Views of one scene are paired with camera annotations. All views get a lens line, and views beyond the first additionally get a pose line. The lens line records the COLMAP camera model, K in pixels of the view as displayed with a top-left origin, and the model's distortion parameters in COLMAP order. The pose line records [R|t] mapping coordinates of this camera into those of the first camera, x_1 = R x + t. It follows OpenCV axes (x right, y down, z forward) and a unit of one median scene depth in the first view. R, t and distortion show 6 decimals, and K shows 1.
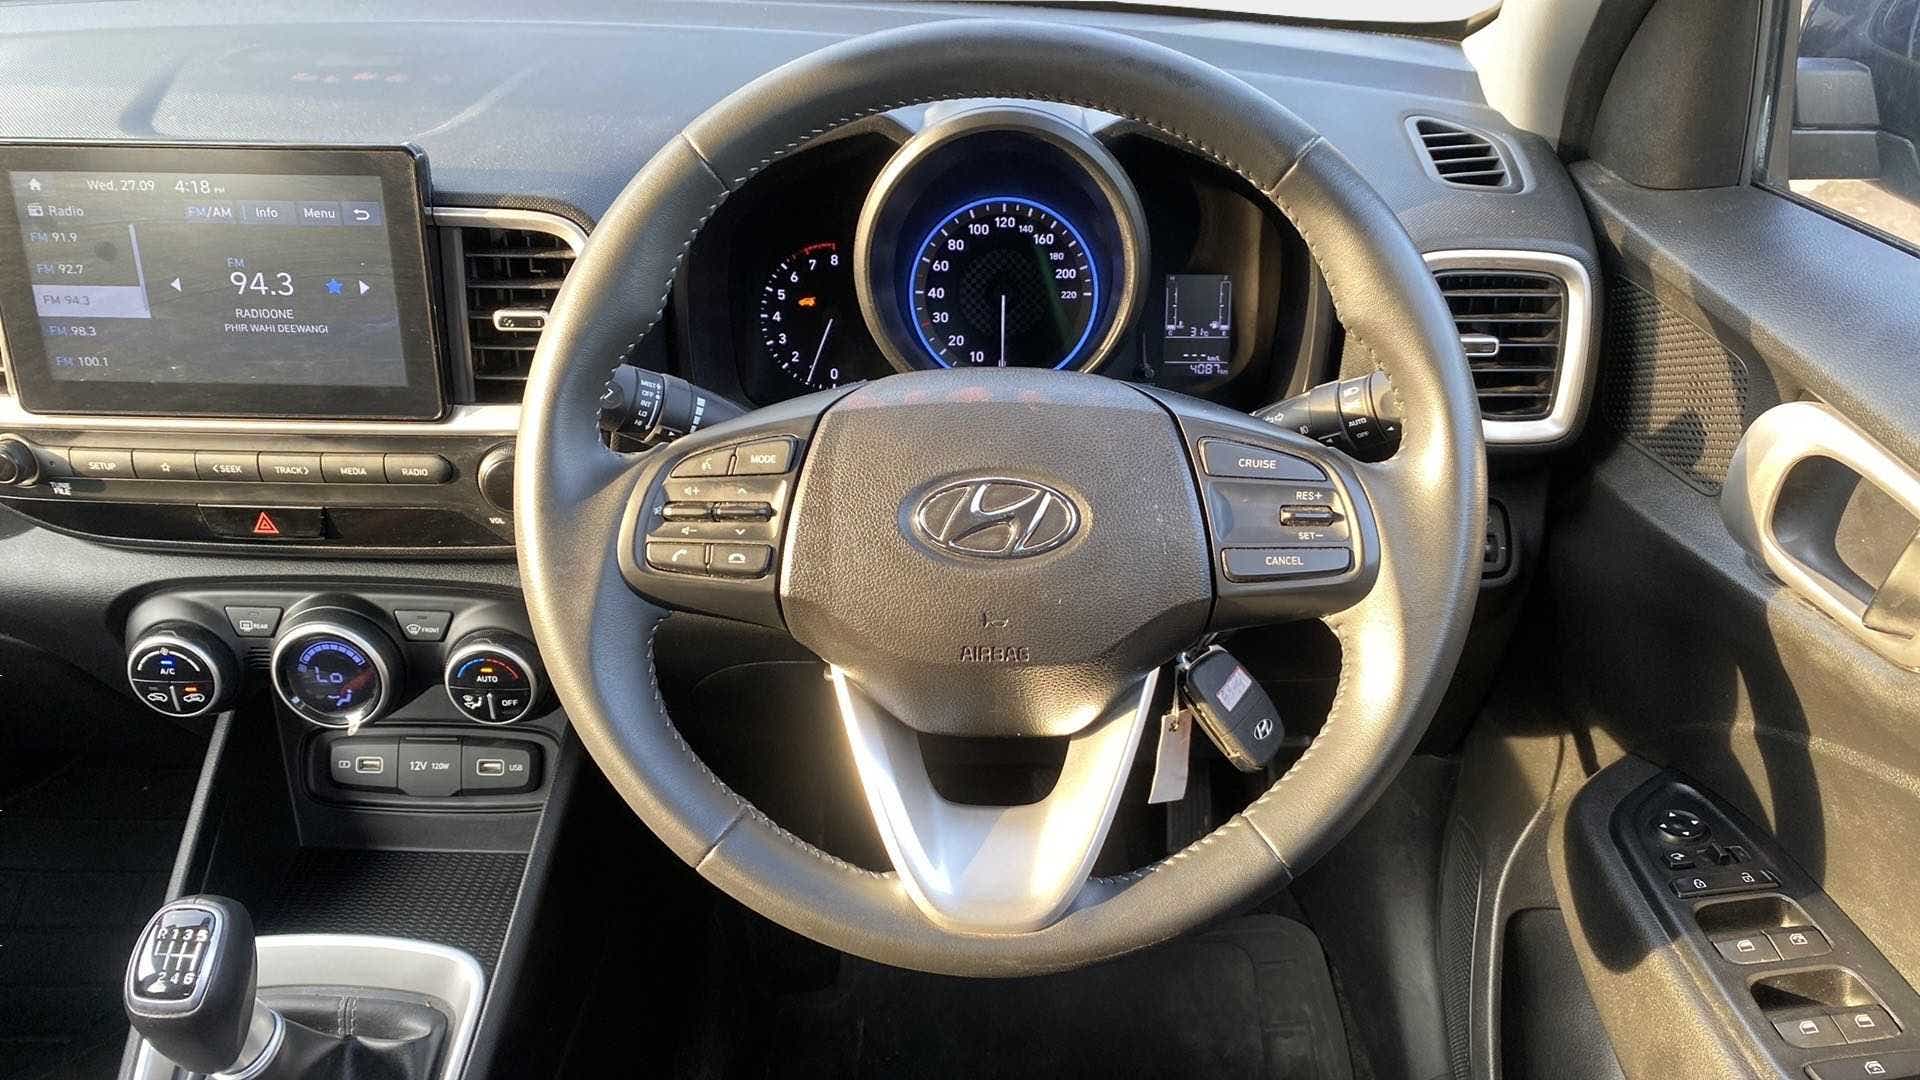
lens RADIAL K [[1385.2, 0, 960.0], [0, 1385.2, 540.0], [0, 0, 1]] dist [0.041719, -0.051263]
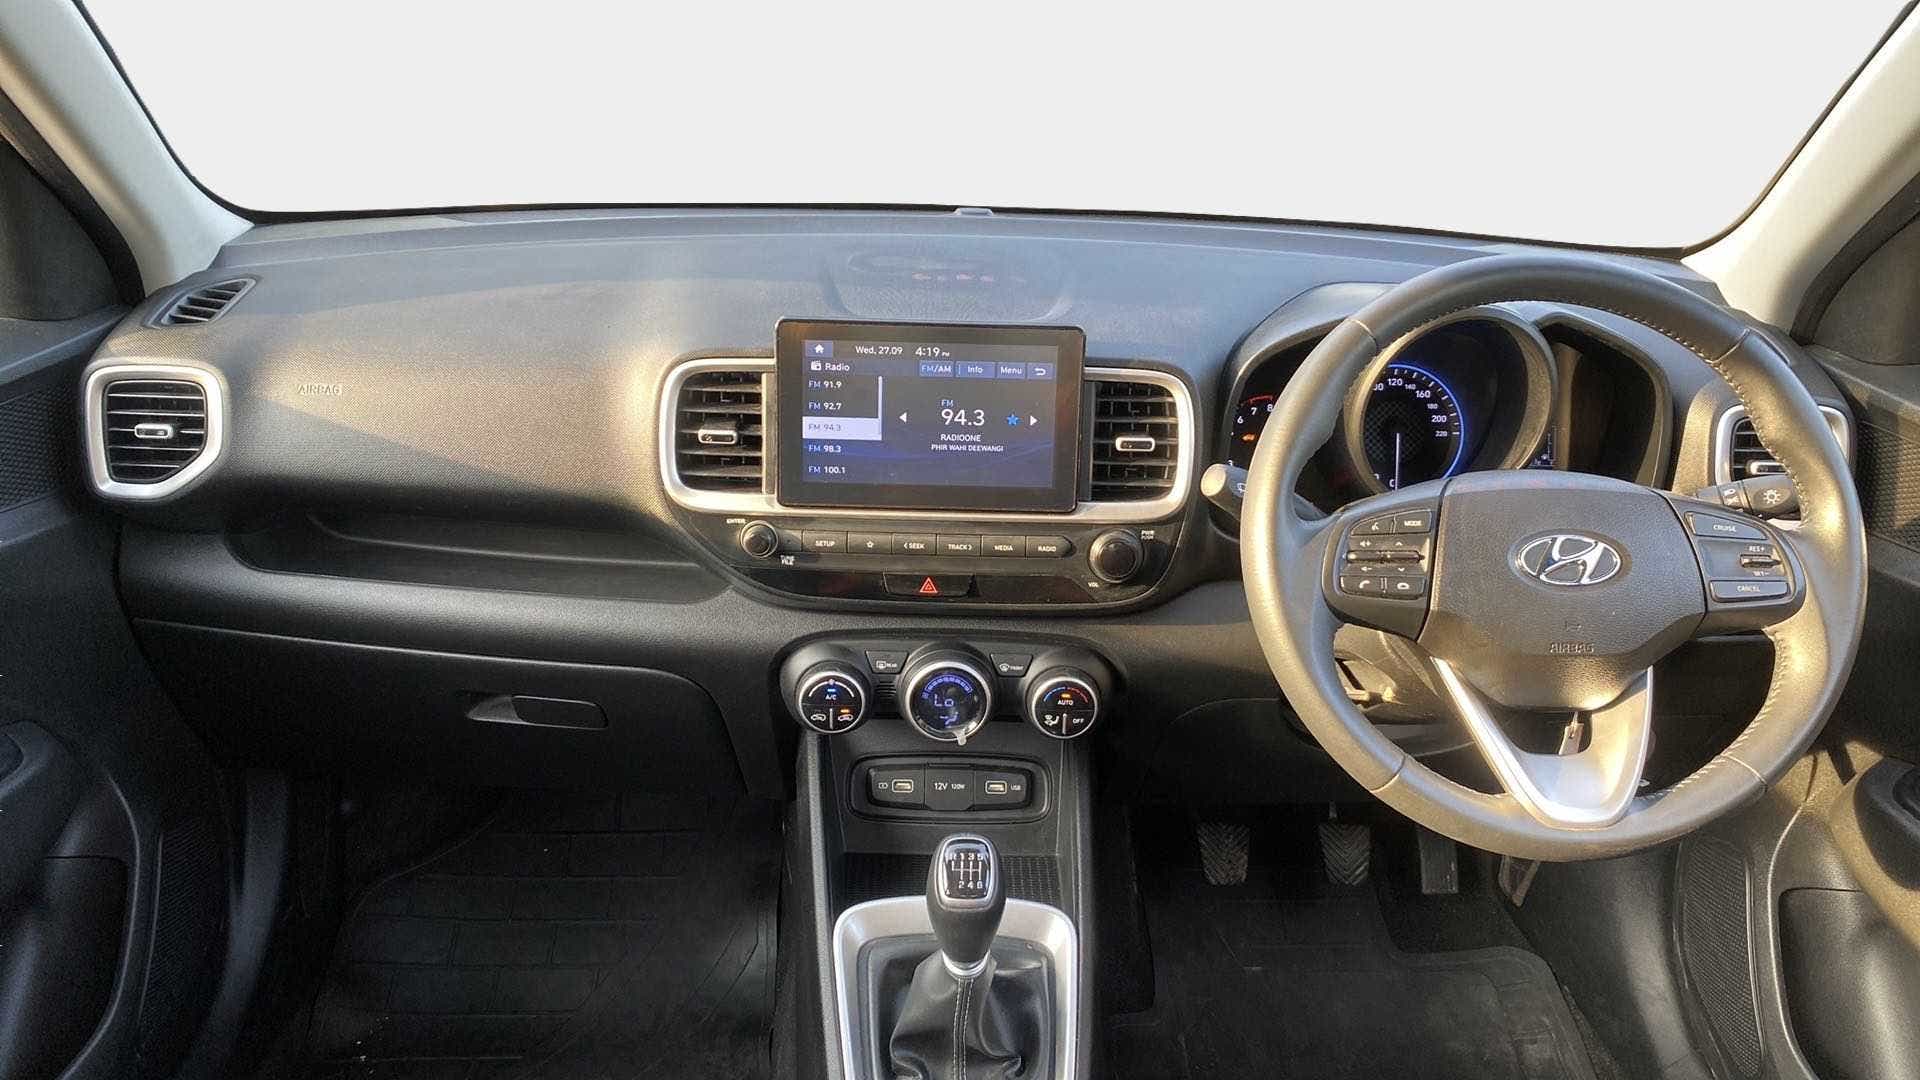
lens RADIAL K [[1385.2, 0, 960.0], [0, 1385.2, 540.0], [0, 0, 1]] dist [0.041719, -0.051263]
pose [[0.998945, 0.006929, 0.045402, -0.543335], [-0.001460, 0.992845, -0.119398, 0.111284], [-0.045905, 0.119206, 0.991808, -0.401087]]
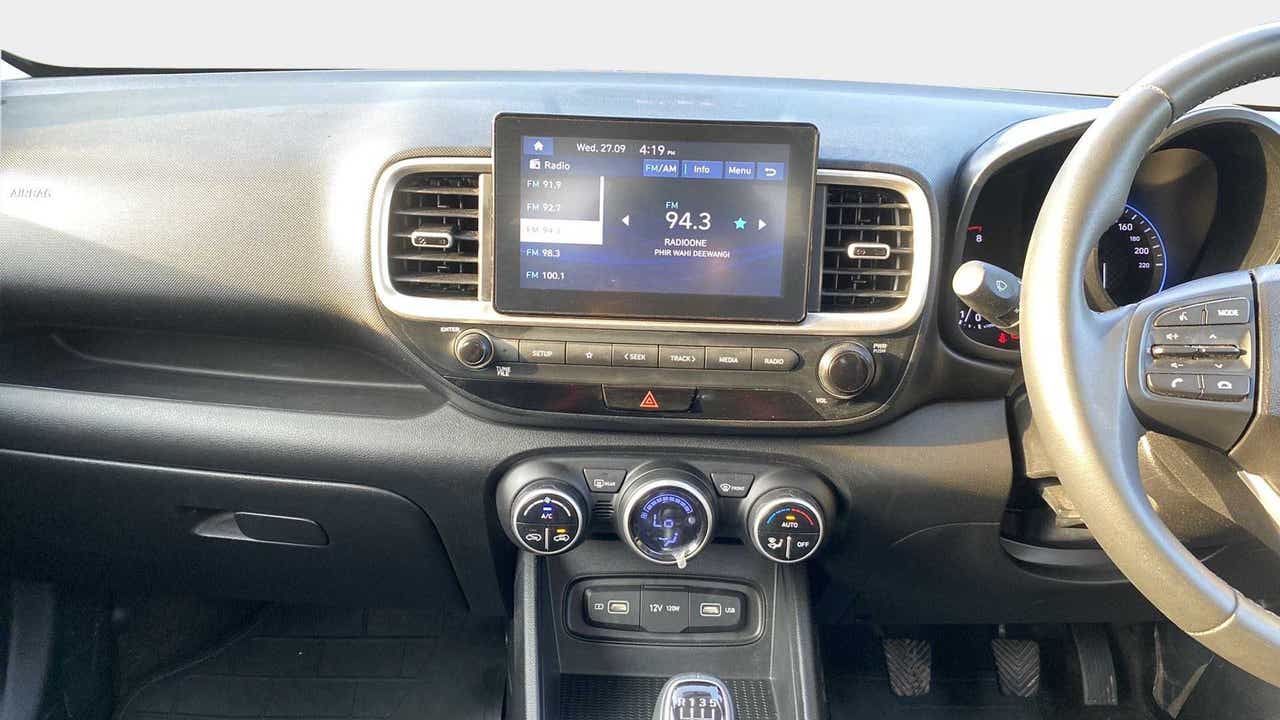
lens RADIAL K [[932.8, 0, 637.8], [0, 932.8, 350.5], [0, 0, 1]] dist [-0.002060, -0.001580]
pose [[0.999335, 0.018431, 0.031464, -0.552065], [-0.012070, 0.981411, -0.191538, 0.116503], [-0.034409, 0.191031, 0.980981, 0.109665]]
